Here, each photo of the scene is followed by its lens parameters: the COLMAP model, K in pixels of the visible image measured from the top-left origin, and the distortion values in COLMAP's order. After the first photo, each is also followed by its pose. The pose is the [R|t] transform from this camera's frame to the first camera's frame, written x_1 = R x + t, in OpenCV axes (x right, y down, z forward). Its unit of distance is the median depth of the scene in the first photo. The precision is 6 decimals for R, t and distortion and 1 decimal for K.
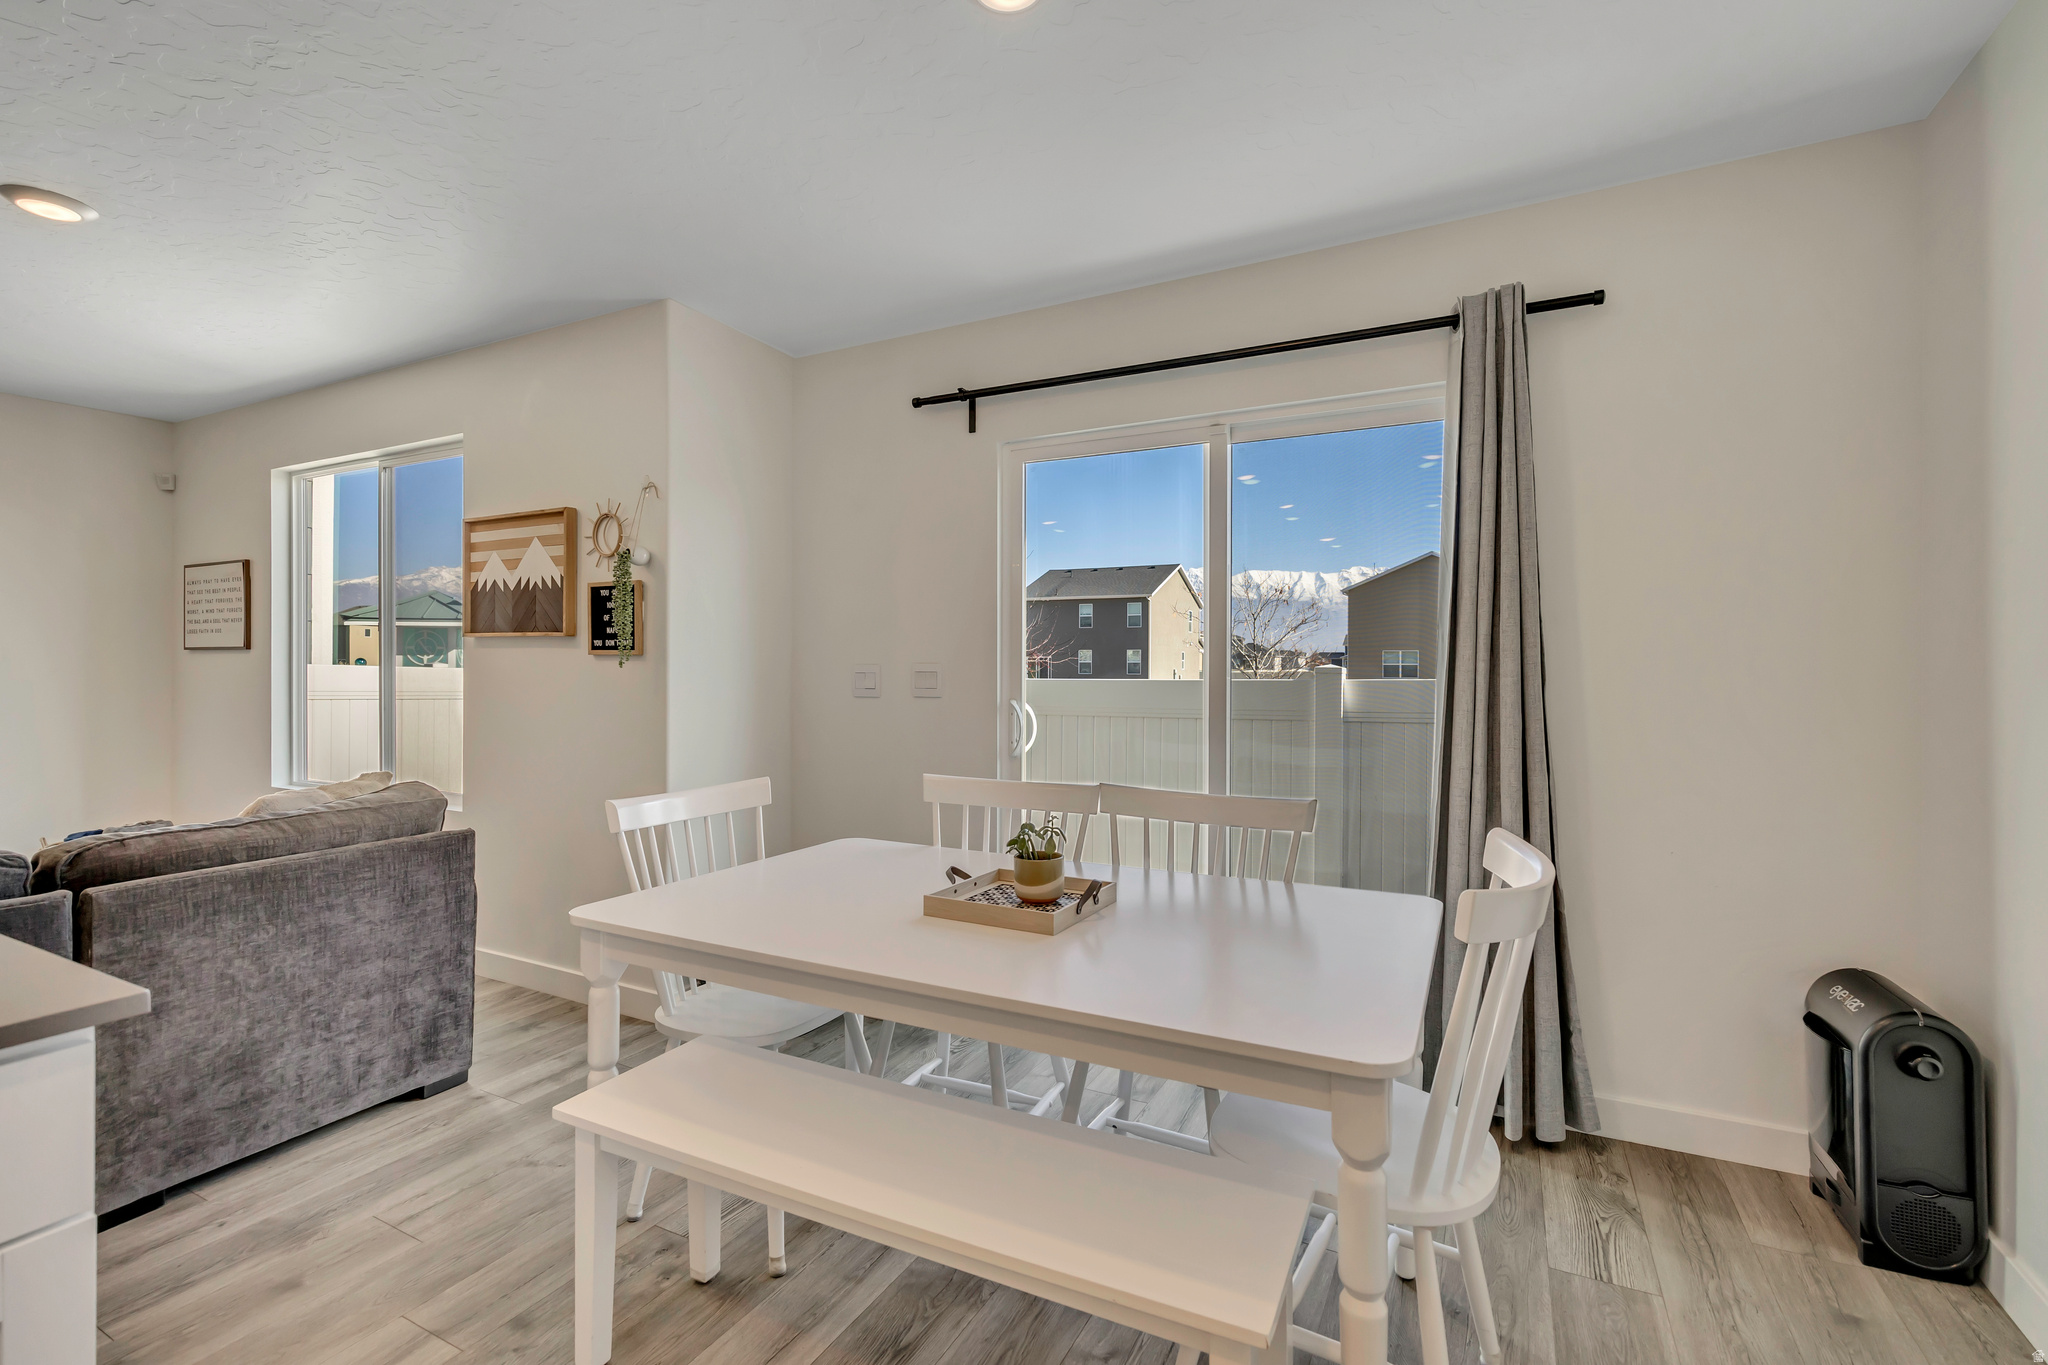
lens RADIAL K [[916.1, 0, 1015.8], [0, 916.1, 664.3], [0, 0, 1]] dist [-0.008055, 0.001812]
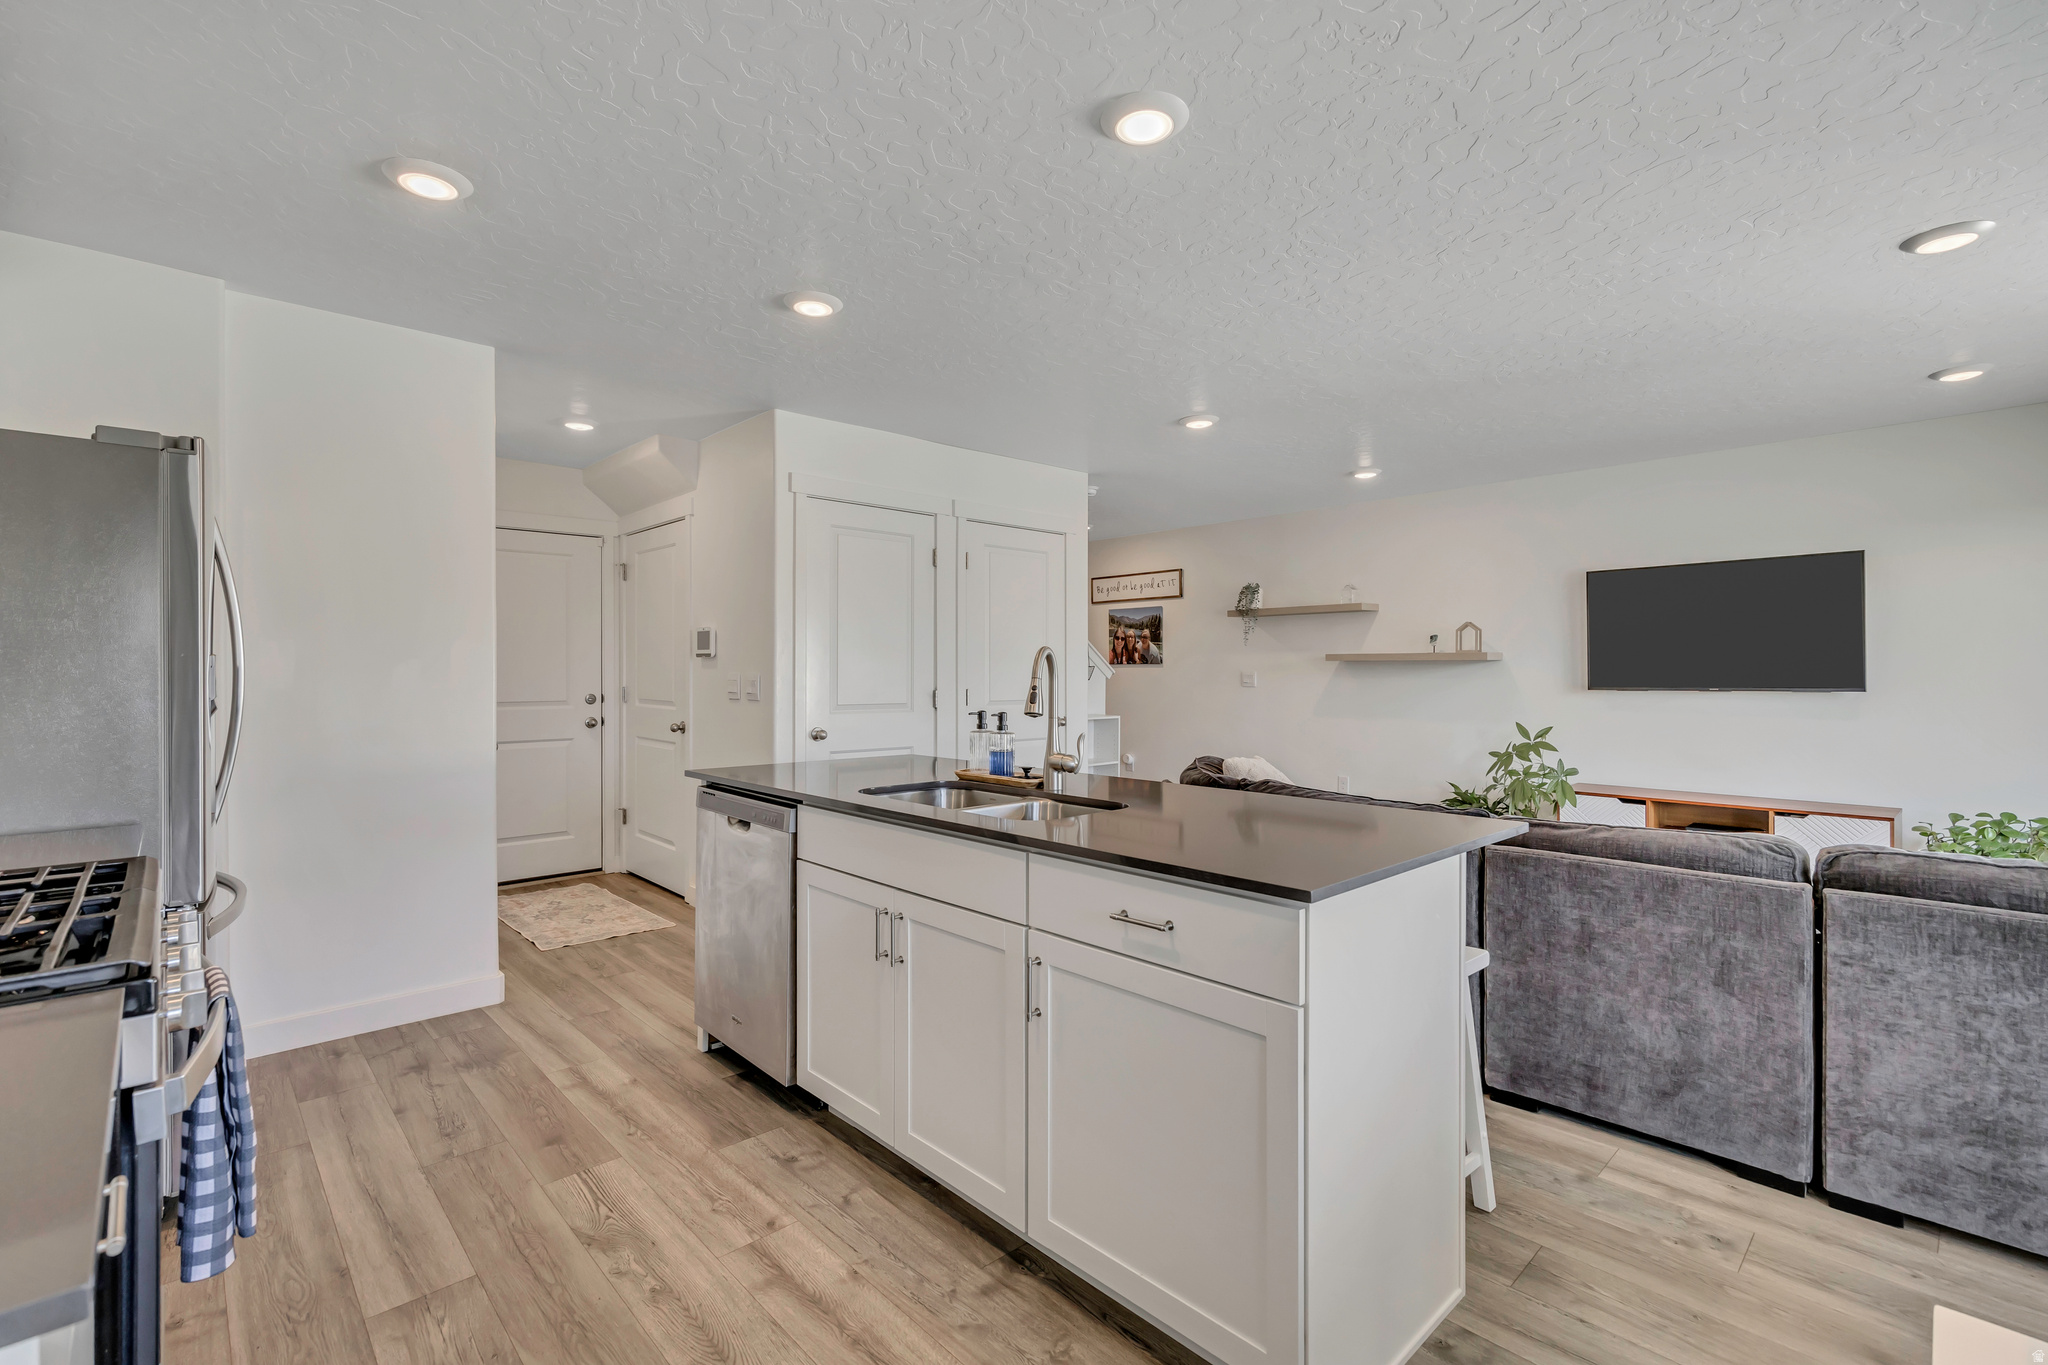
lens RADIAL K [[916.1, 0, 1024.3], [0, 916.1, 673.6], [0, 0, 1]] dist [-0.008055, 0.001812]
pose [[-0.318111, -0.001167, -0.948053, 0.251350], [0.003316, 0.999992, -0.002344, -0.010146], [0.948048, -0.003890, -0.318105, 0.331288]]
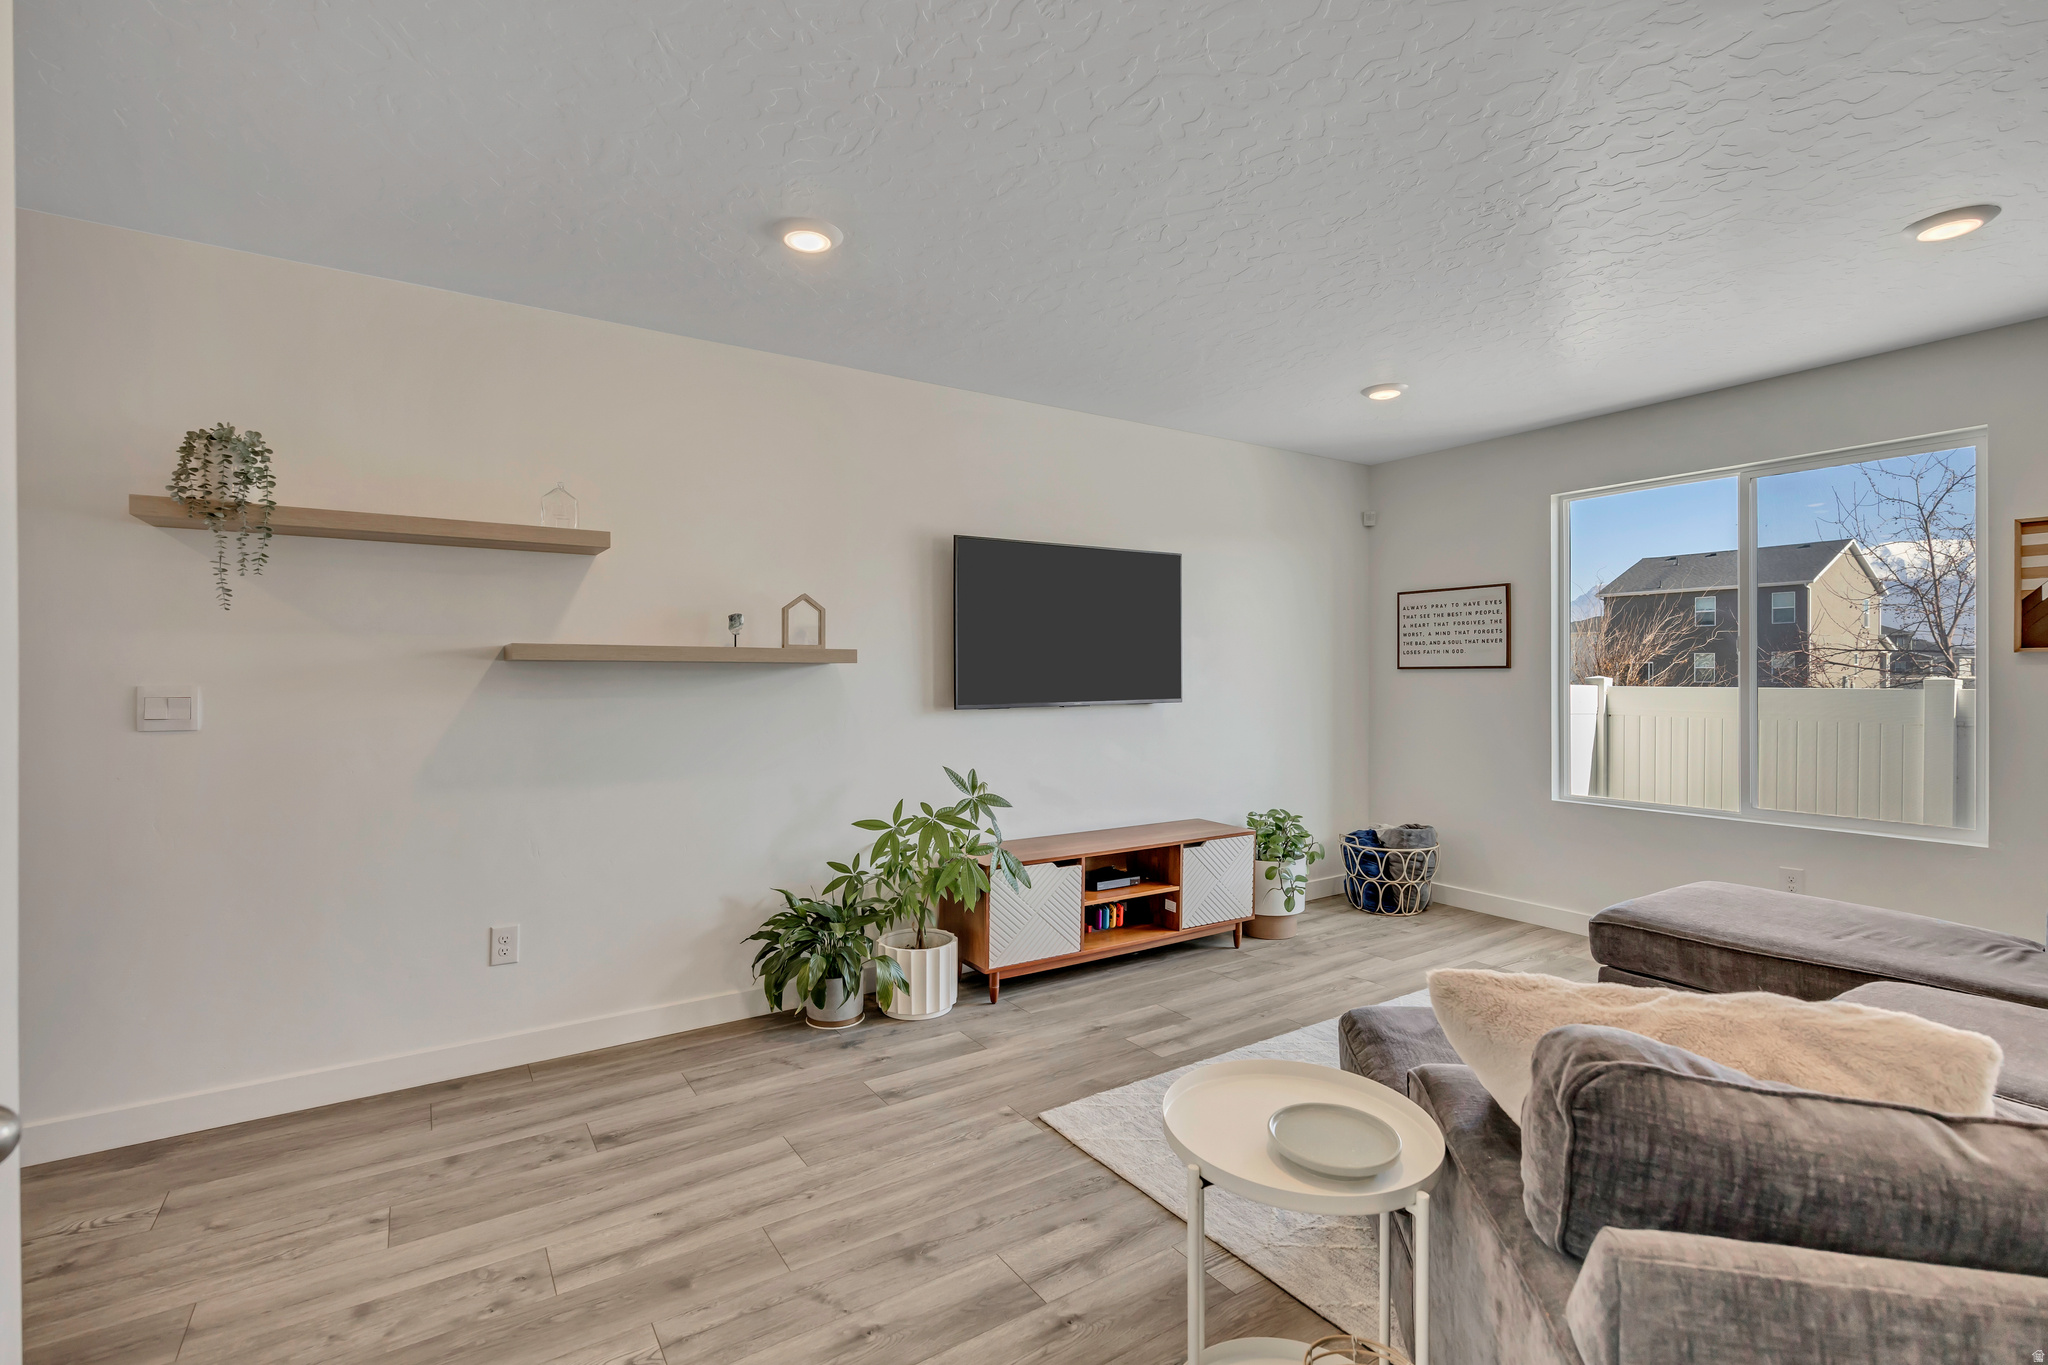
lens RADIAL K [[916.1, 0, 1028.7], [0, 916.1, 670.4], [0, 0, 1]] dist [-0.008055, 0.001812]
pose [[0.877618, -0.011767, -0.479215, -1.538212], [0.010190, 0.999931, -0.005891, -0.024141], [0.479252, 0.000286, 0.877678, -0.371800]]
